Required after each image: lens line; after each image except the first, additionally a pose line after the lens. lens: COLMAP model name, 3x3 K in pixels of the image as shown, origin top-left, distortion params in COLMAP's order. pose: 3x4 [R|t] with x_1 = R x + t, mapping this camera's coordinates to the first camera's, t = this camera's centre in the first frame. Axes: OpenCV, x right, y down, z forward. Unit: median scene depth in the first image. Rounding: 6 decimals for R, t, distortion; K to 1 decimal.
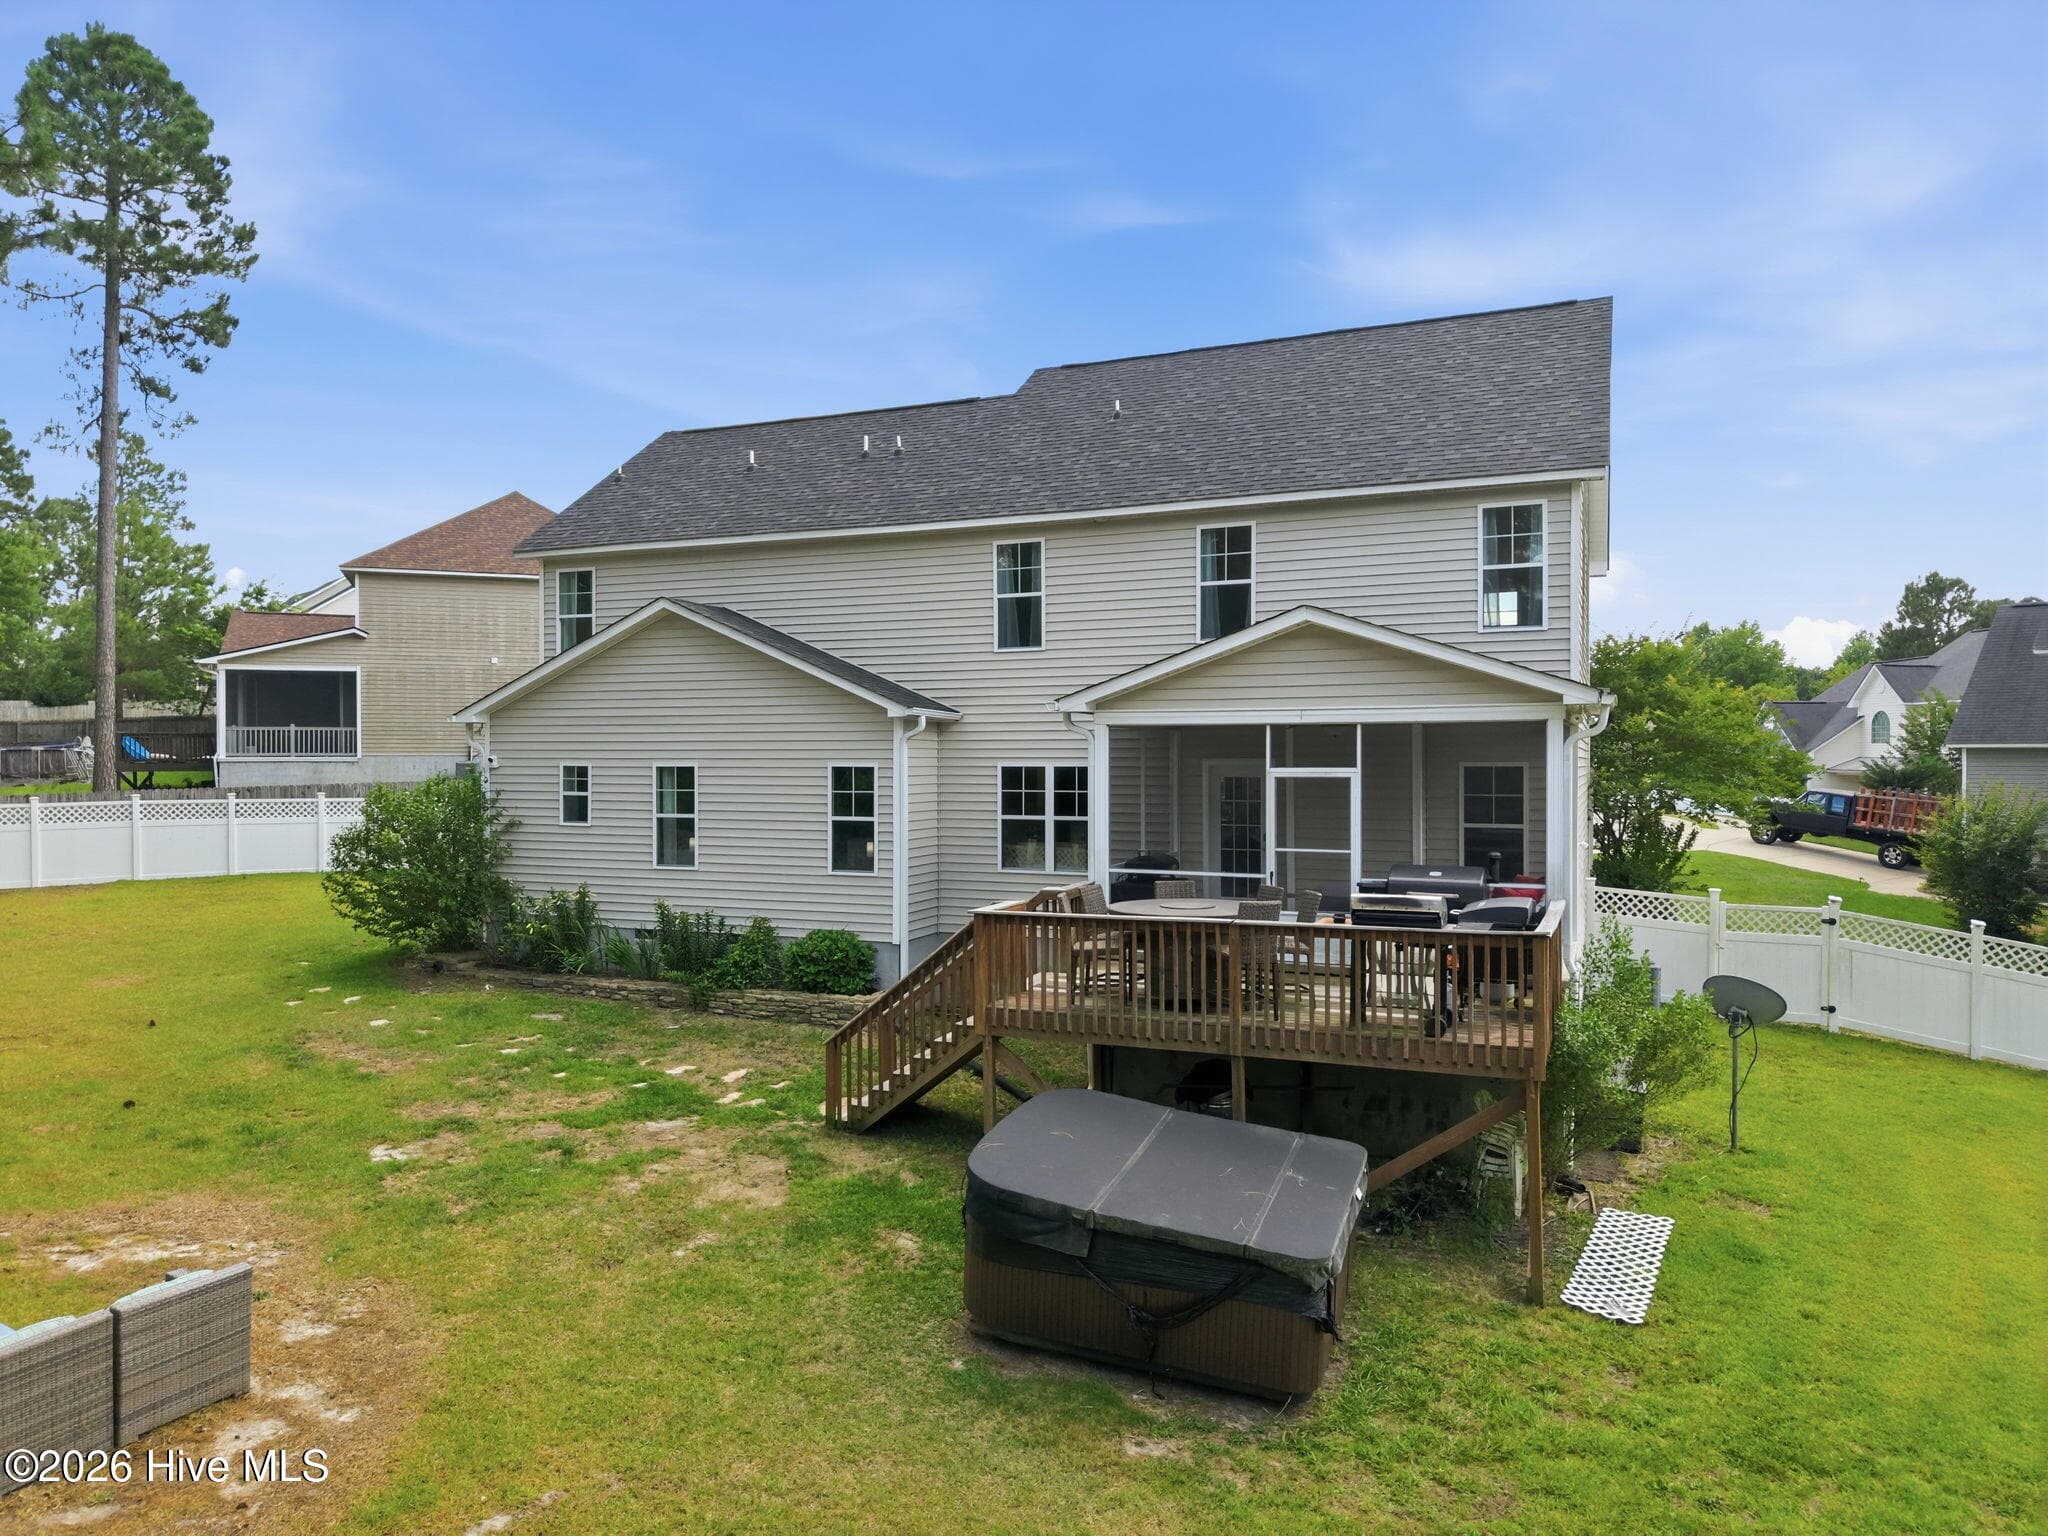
lens RADIAL K [[1363.0, 0, 1025.8], [0, 1363.0, 748.2], [0, 0, 1]] dist [0.018423, -0.018433]
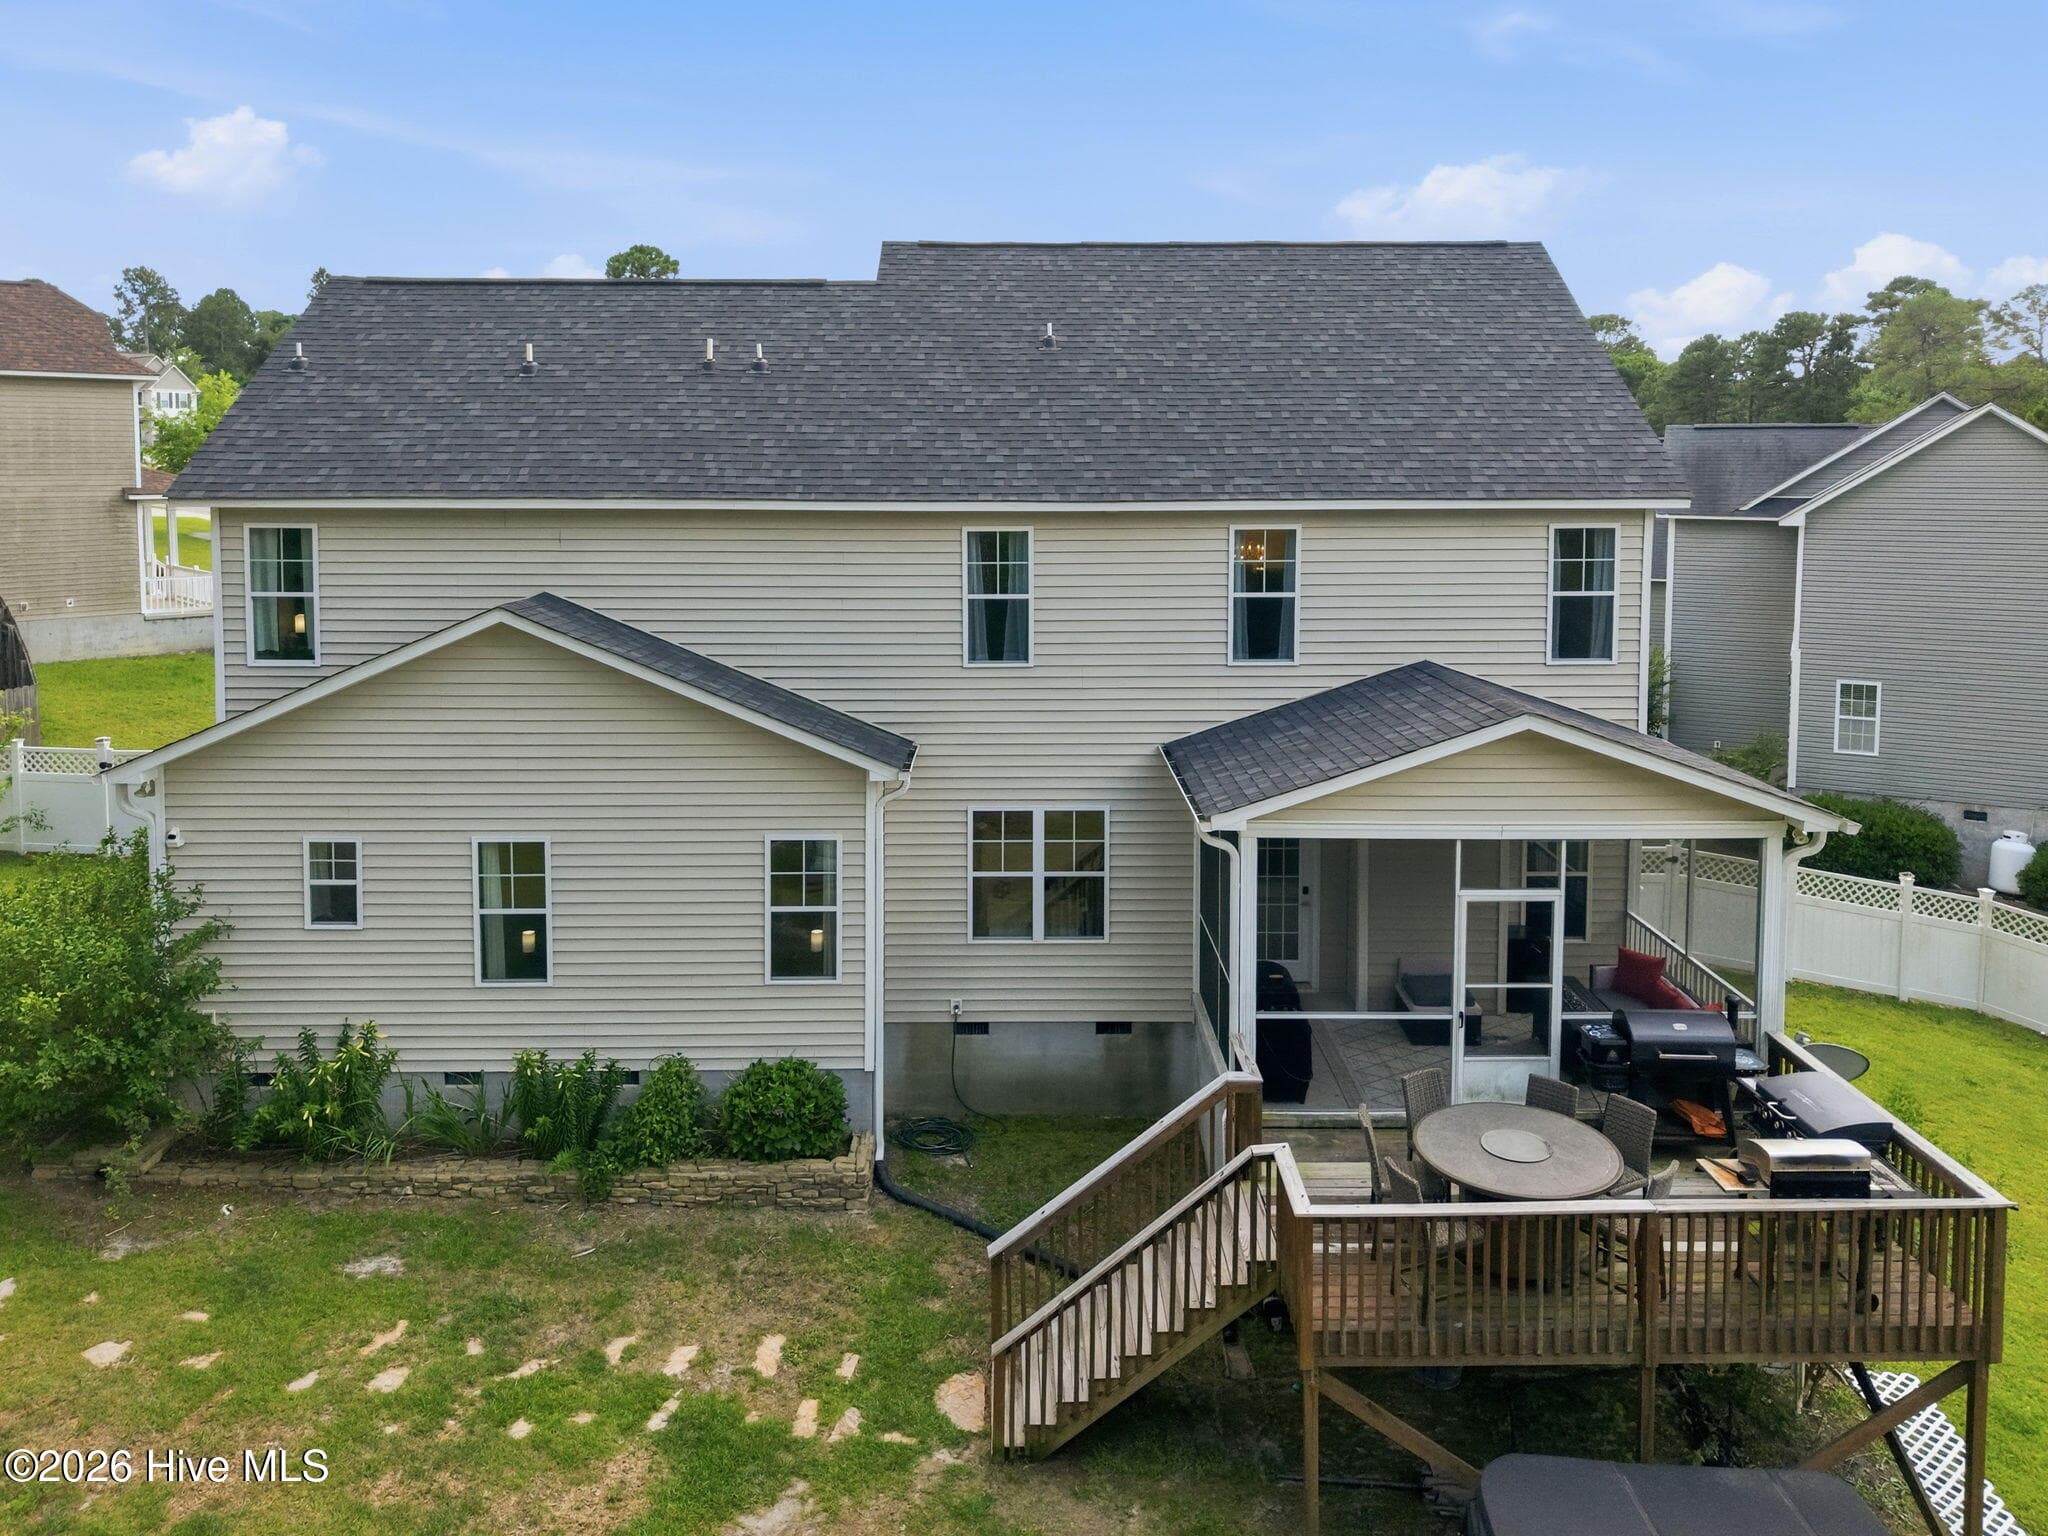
lens RADIAL K [[1436.4, 0, 1027.2], [0, 1436.4, 532.6], [0, 0, 1]] dist [0.012566, -0.009066]
pose [[0.914127, -0.017359, 0.405057, -0.332409], [-0.006466, 0.998332, 0.057377, -0.201694], [-0.405377, -0.055069, 0.912489, 0.241328]]
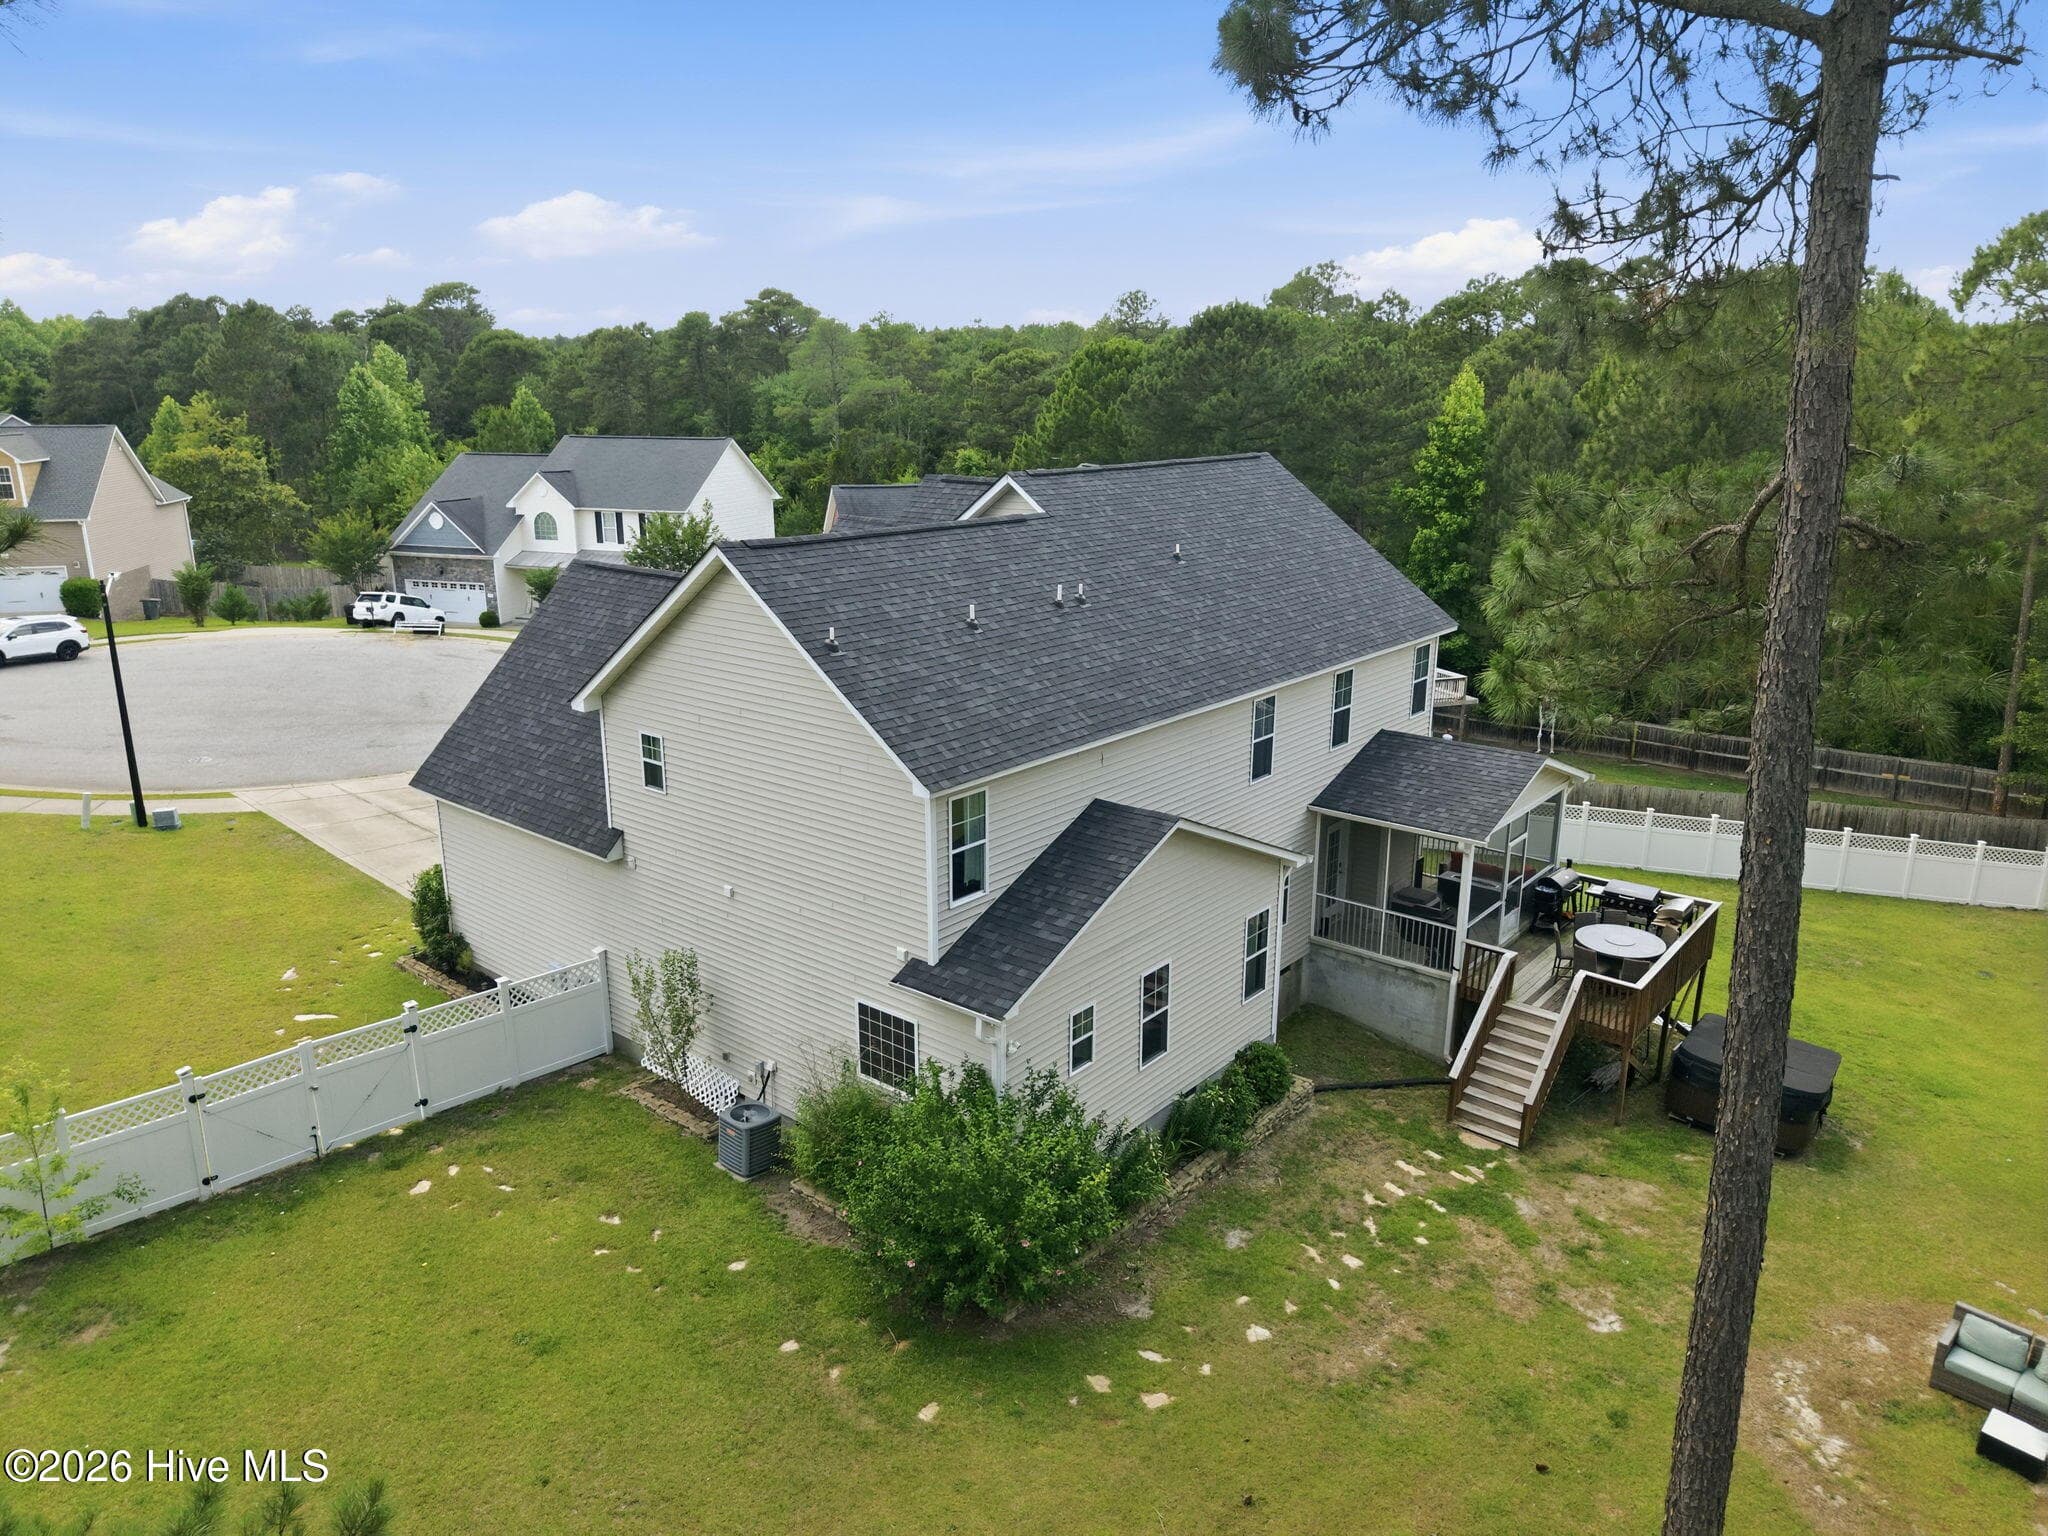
lens RADIAL K [[1363.0, 0, 1018.6], [0, 1363.0, 751.2], [0, 0, 1]] dist [0.018423, -0.018433]
pose [[0.294428, -0.241170, 0.924743, -1.265195], [-0.006036, 0.967146, 0.254151, -0.428736], [-0.955654, -0.080411, 0.283299, 0.876676]]
